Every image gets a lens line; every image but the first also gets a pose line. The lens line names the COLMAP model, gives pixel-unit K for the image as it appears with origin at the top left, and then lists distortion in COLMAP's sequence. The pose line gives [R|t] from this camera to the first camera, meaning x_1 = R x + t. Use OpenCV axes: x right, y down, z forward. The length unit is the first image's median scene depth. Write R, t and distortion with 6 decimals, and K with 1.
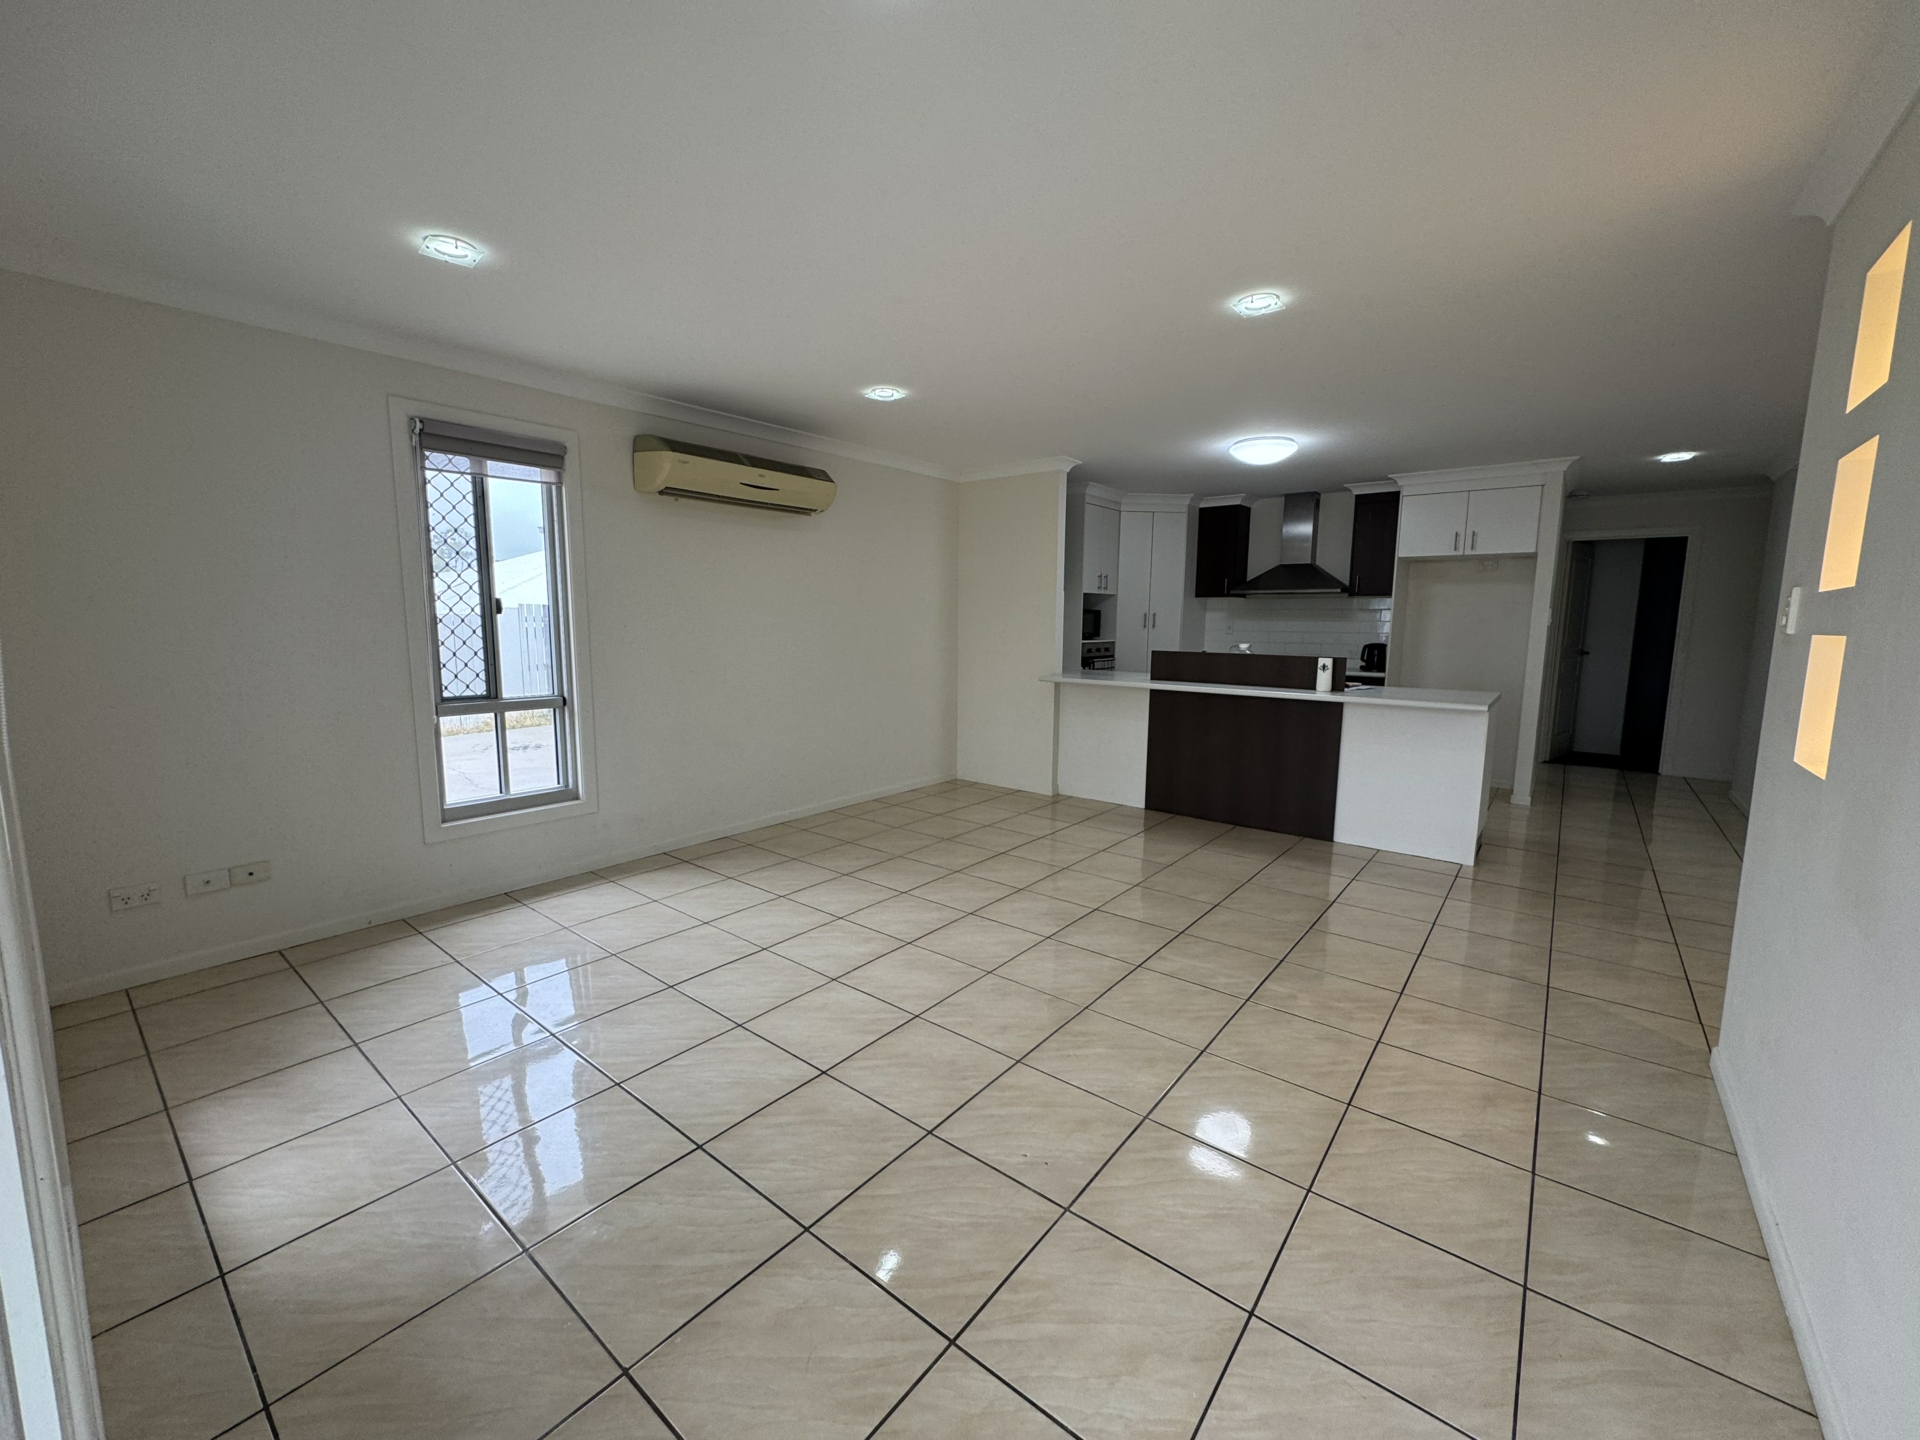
lens RADIAL K [[761.7, 0, 960.0], [0, 761.7, 720.0], [0, 0, 1]] dist [0.001103, 0.000283]
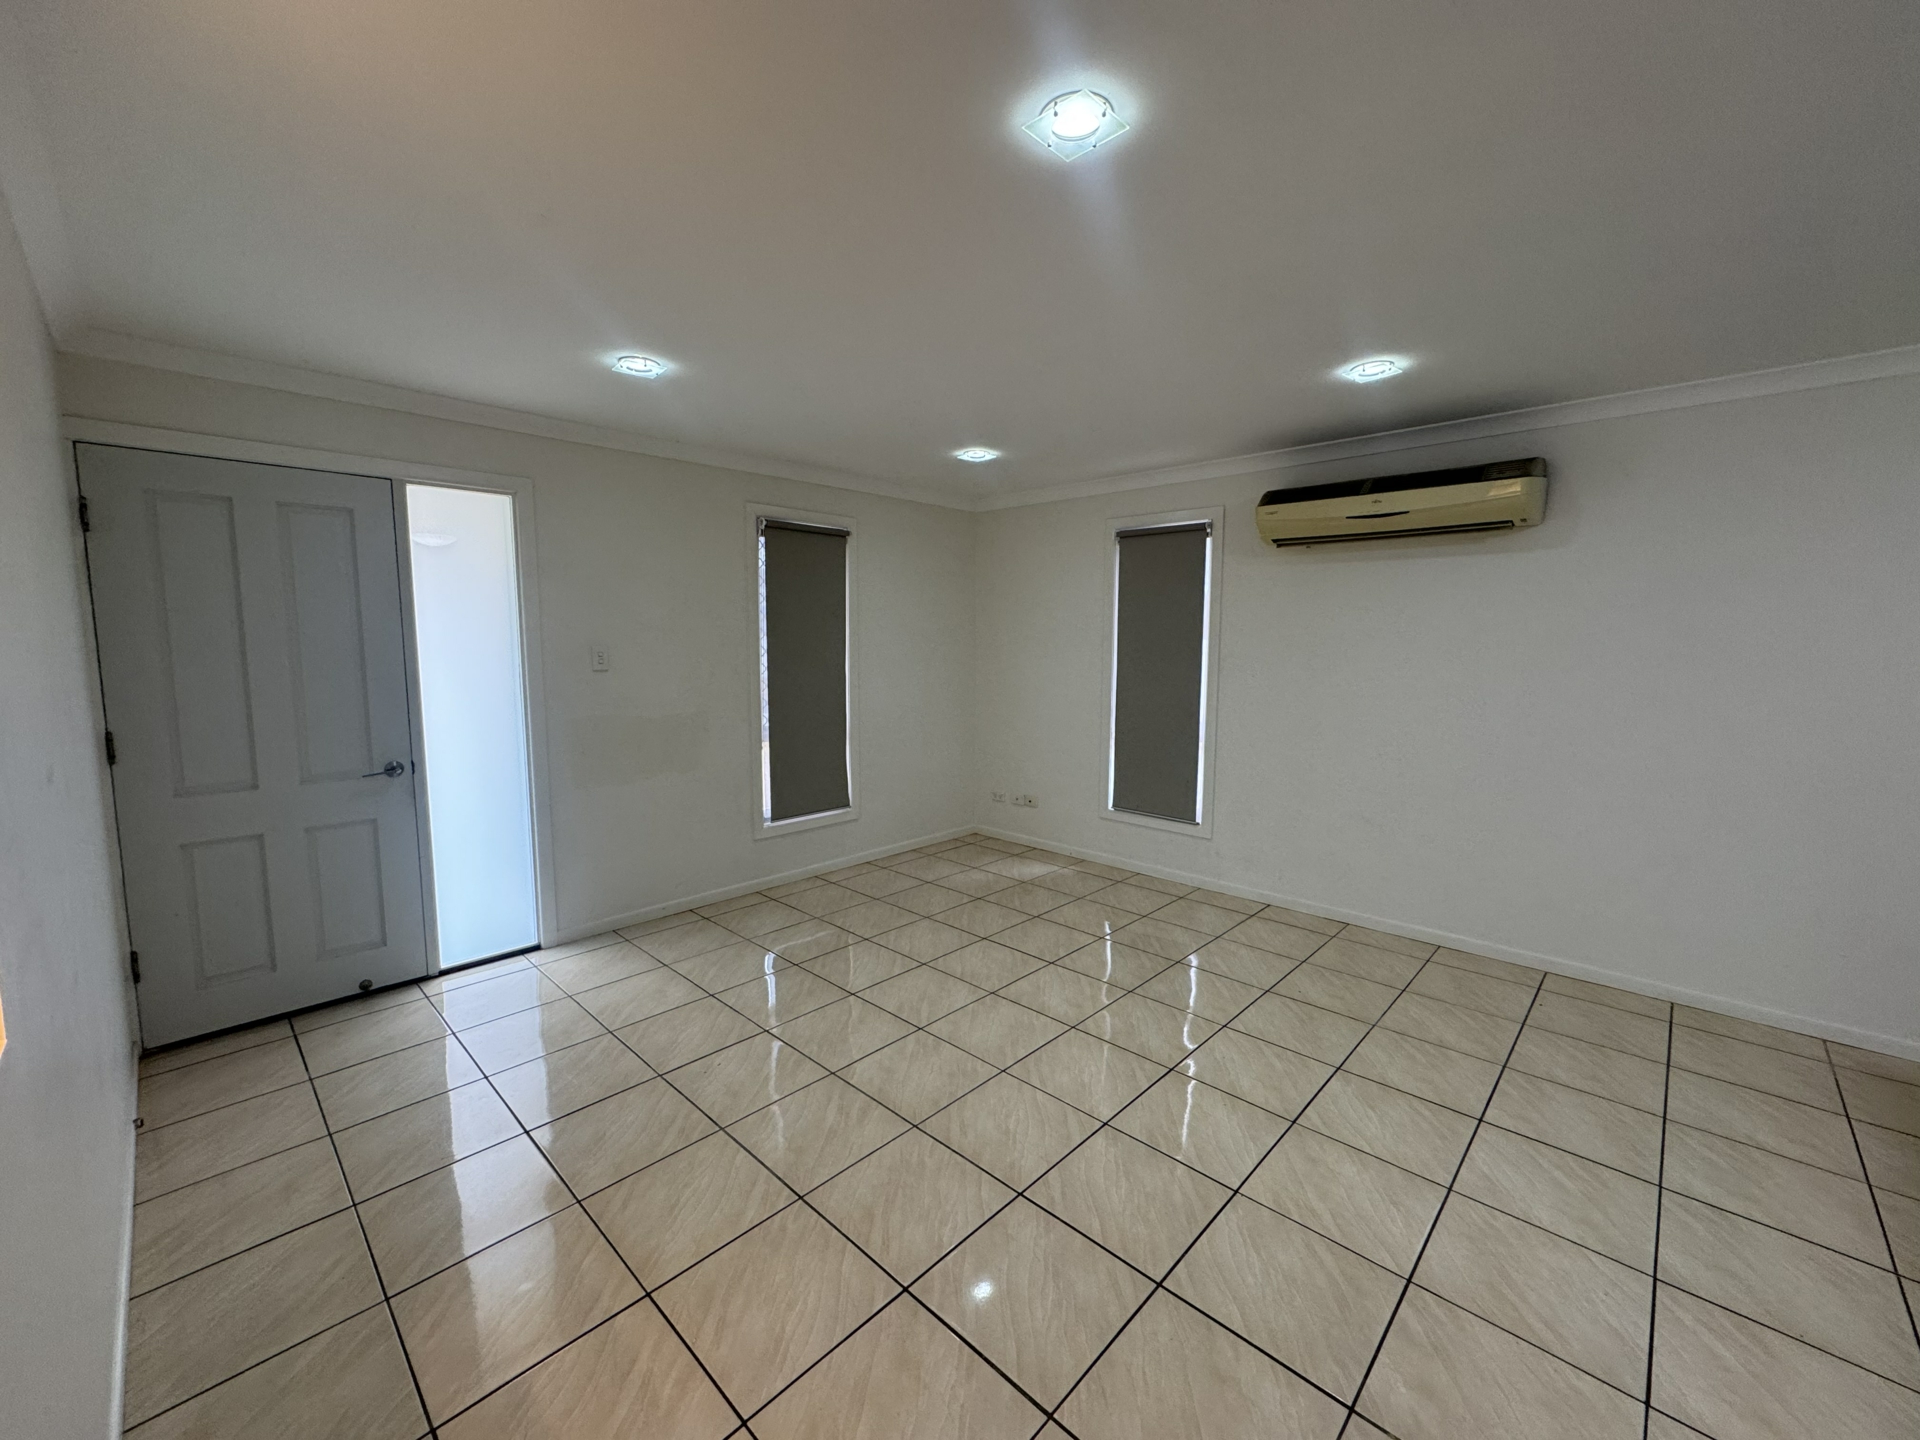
lens RADIAL K [[761.7, 0, 960.0], [0, 761.7, 720.0], [0, 0, 1]] dist [0.001103, 0.000283]
pose [[-0.091023, 0.096351, -0.991177, 0.657661], [-0.132937, 0.985225, 0.107980, -0.125340], [0.986936, 0.141592, -0.076869, 0.698085]]
